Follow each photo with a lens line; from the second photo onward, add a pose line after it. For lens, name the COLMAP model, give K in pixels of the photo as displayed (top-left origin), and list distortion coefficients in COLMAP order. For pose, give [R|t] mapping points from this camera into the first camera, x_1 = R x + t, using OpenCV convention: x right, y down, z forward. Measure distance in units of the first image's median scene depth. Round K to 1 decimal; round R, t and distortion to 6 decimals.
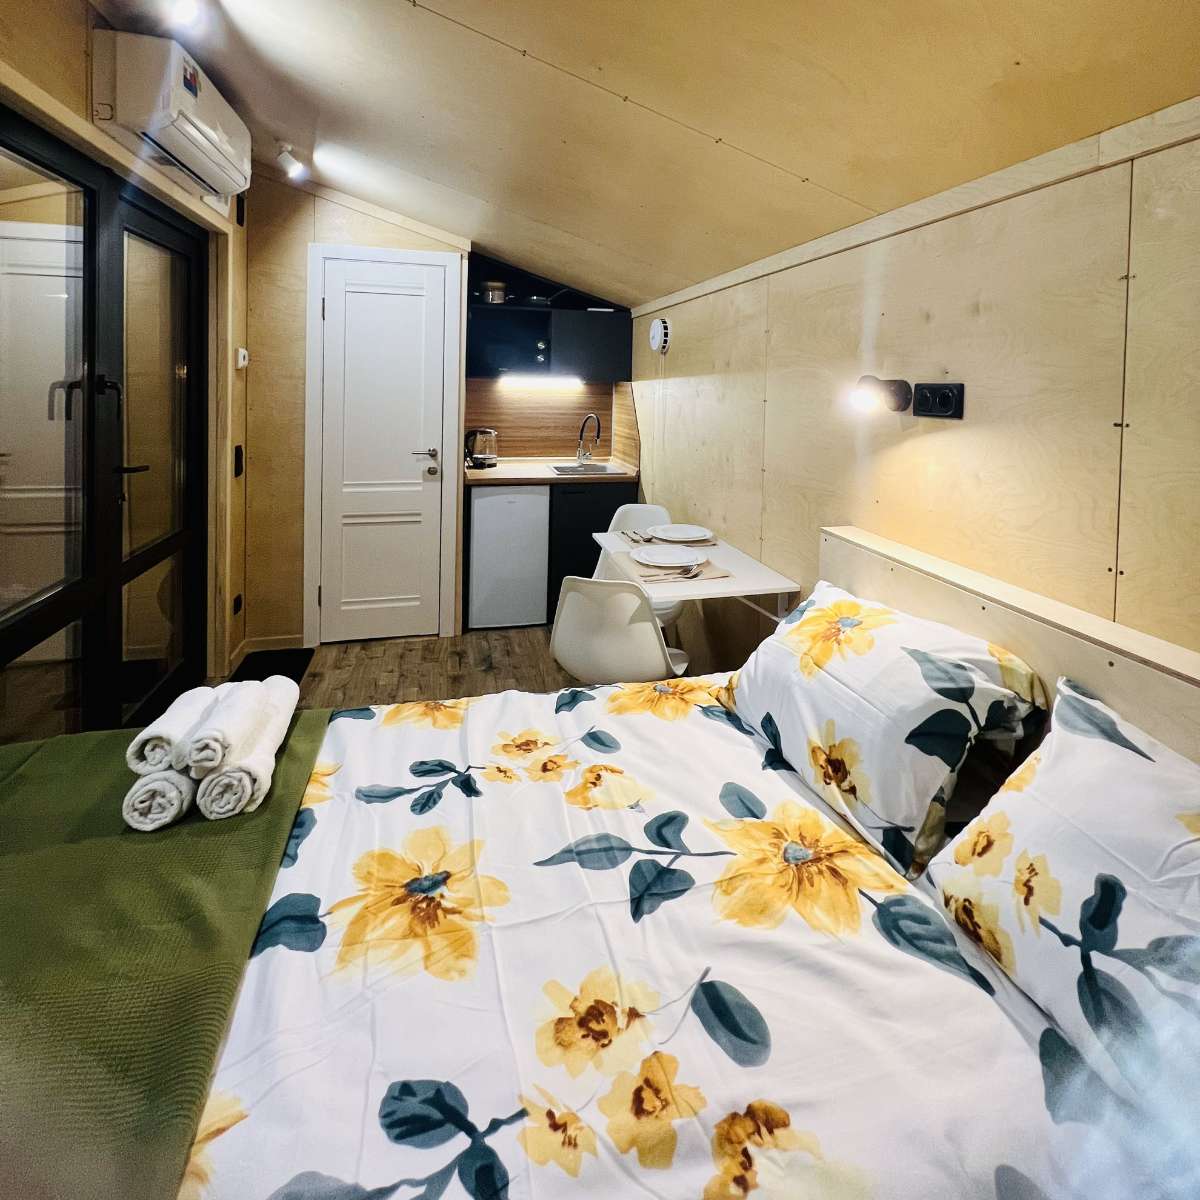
lens RADIAL K [[650.6, 0, 599.6], [0, 650.6, 502.2], [0, 0, 1]] dist [-0.001963, 0.002071]
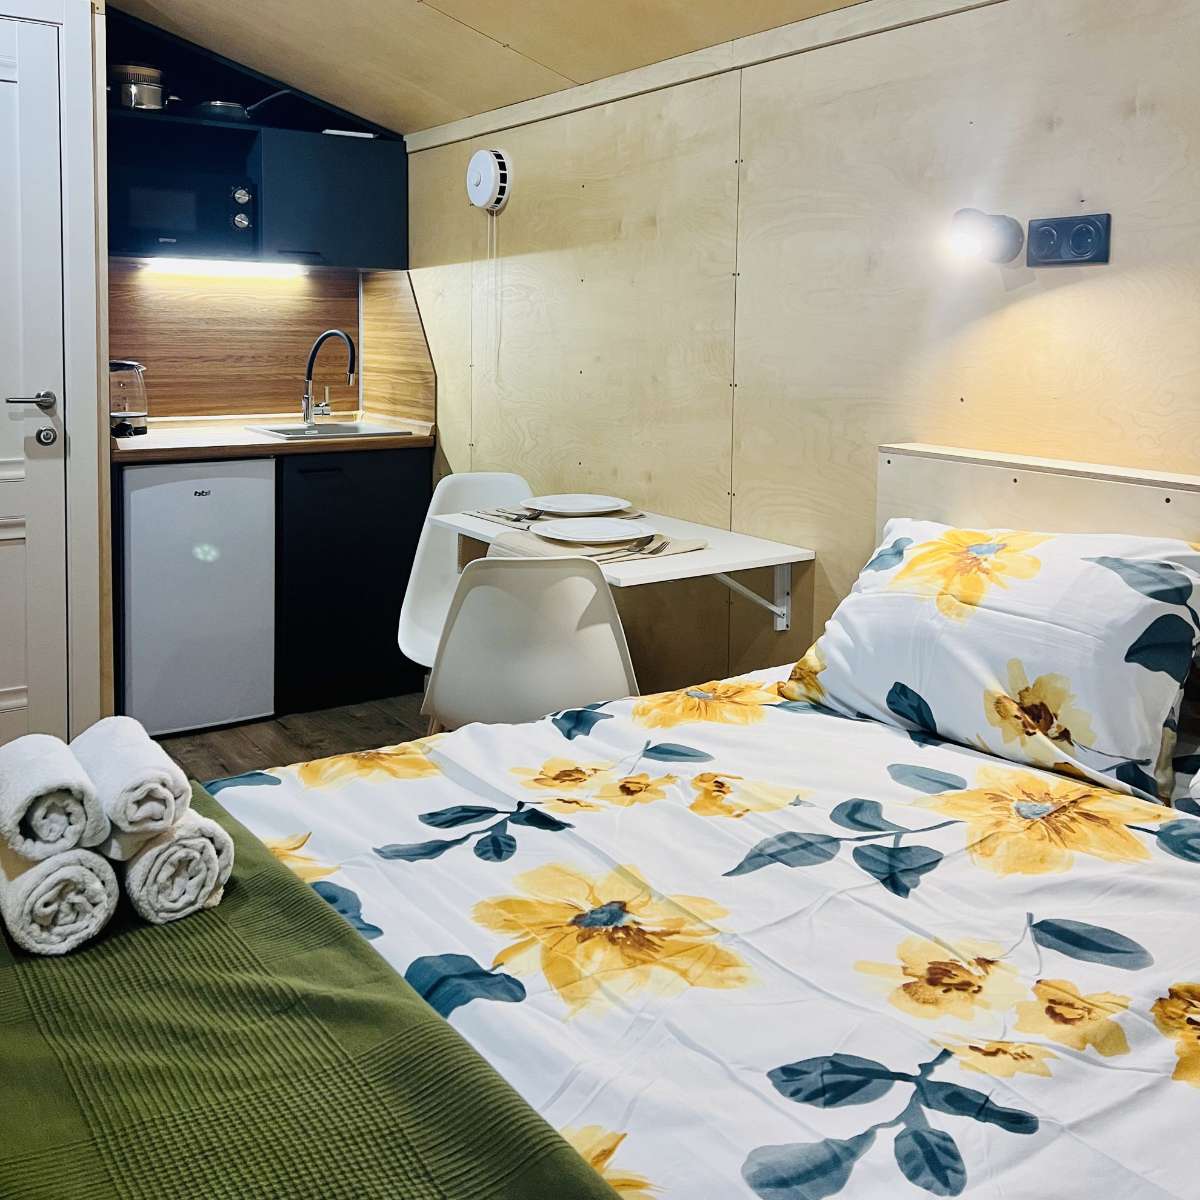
lens RADIAL K [[1174.8, 0, 600.0], [0, 1174.8, 600.0], [0, 0, 1]] dist [0.028767, -0.018142]
pose [[0.941118, -0.080365, 0.328387, -0.561496], [0.061746, 0.995857, 0.066757, 0.156982], [-0.332392, -0.042550, 0.942181, -0.116738]]
